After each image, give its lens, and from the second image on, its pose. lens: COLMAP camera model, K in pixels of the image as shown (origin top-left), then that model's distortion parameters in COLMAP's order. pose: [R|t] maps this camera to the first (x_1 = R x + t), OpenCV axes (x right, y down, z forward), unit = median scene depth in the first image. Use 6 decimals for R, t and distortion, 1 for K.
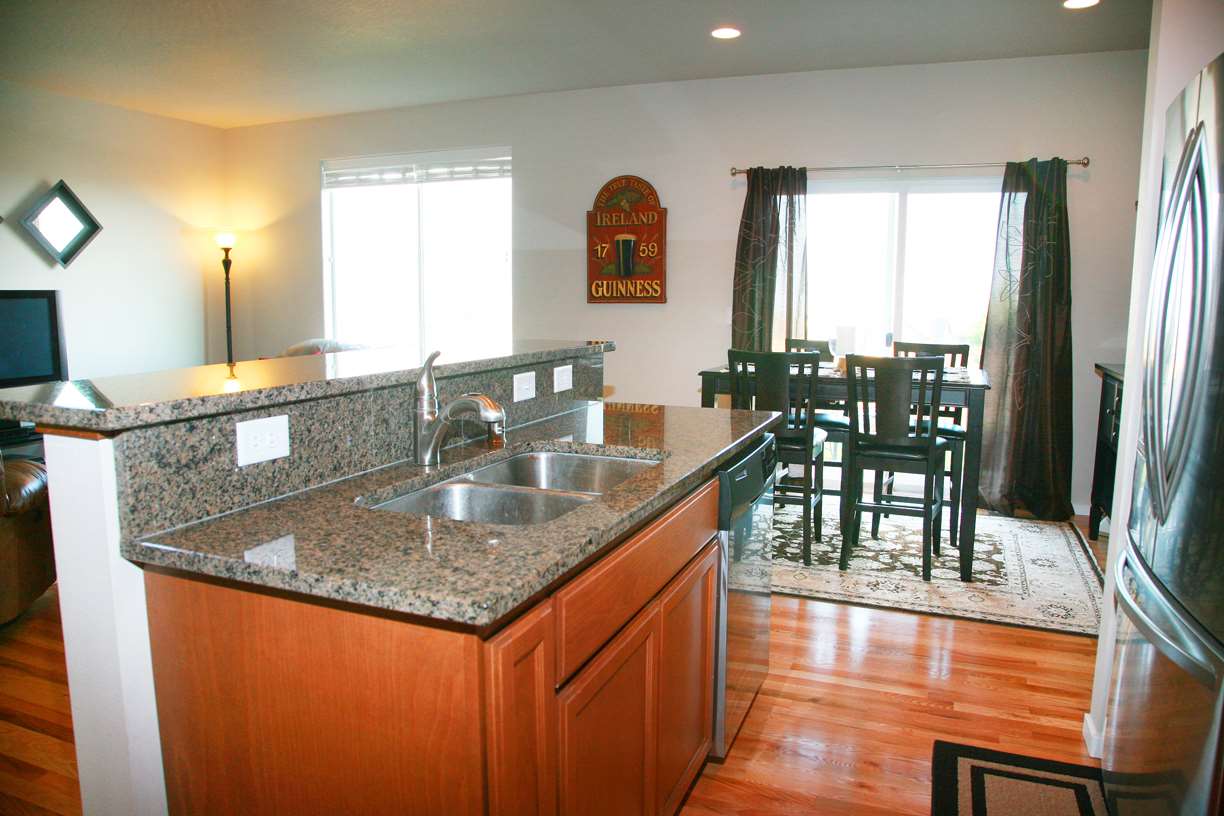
lens RADIAL K [[839.4, 0, 612.0], [0, 839.4, 408.0], [0, 0, 1]] dist [-0.120443, 0.059887]
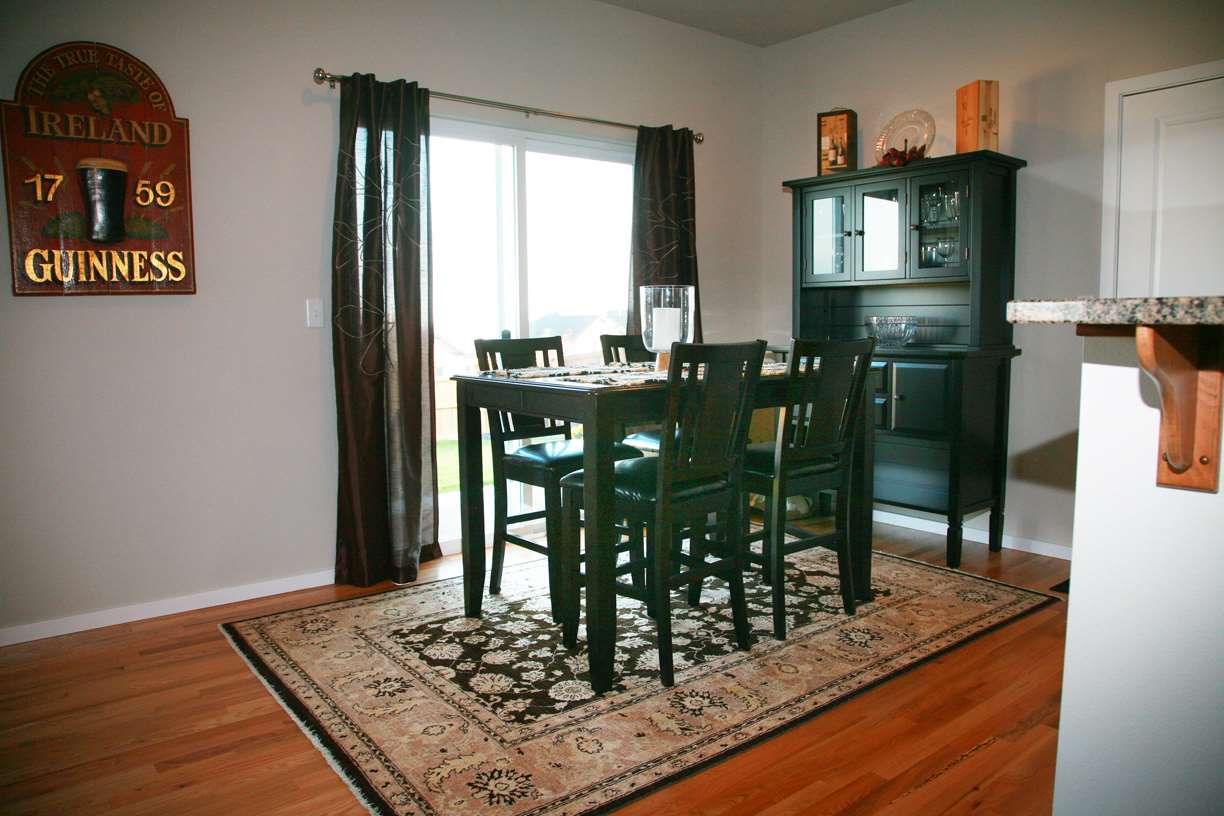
lens RADIAL K [[839.4, 0, 612.0], [0, 839.4, 408.0], [0, 0, 1]] dist [-0.120443, 0.059887]
pose [[0.487317, -0.102054, 0.867241, -0.276533], [0.131318, 0.990418, 0.042759, -0.038569], [-0.863294, 0.093047, 0.496049, 0.512634]]
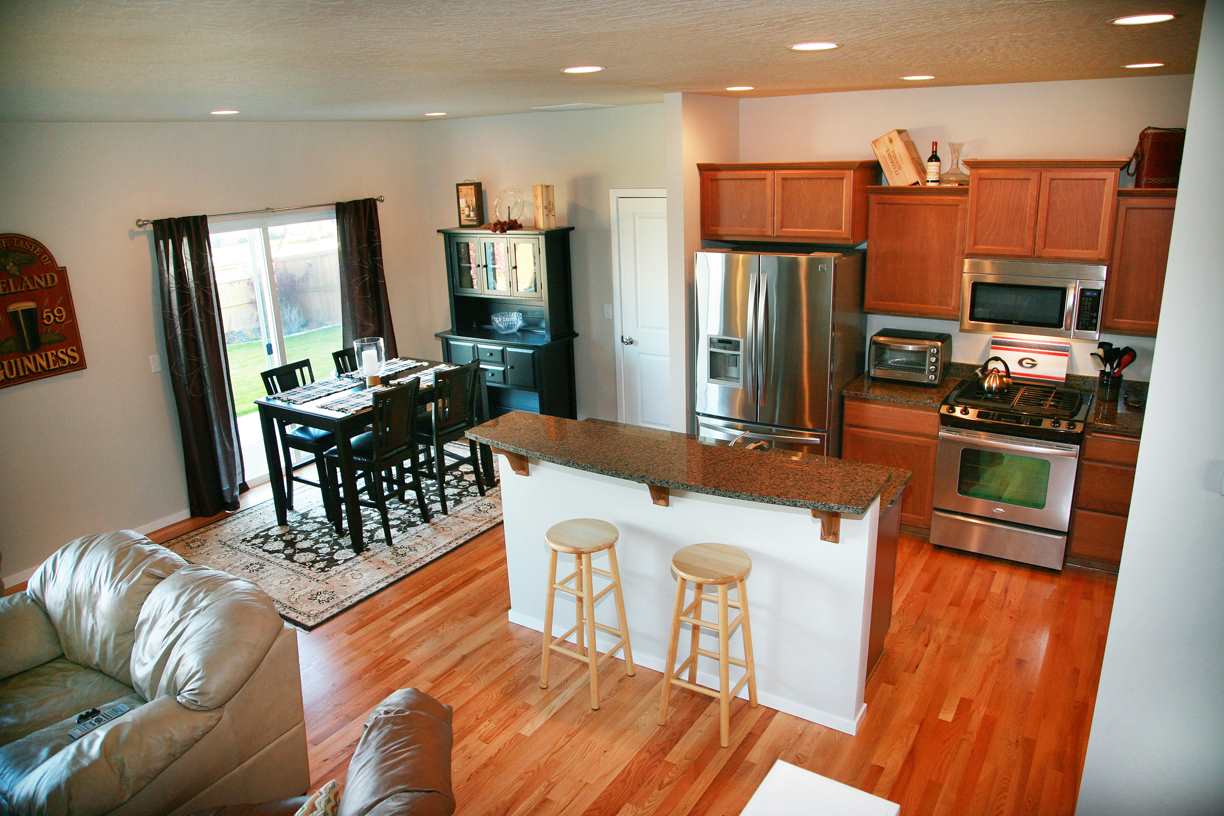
lens RADIAL K [[839.4, 0, 612.0], [0, 839.4, 408.0], [0, 0, 1]] dist [-0.120443, 0.059887]
pose [[0.177842, -0.298245, 0.937775, -0.685216], [0.169279, 0.948033, 0.269405, -0.227275], [-0.969390, 0.110834, 0.219086, 0.252603]]
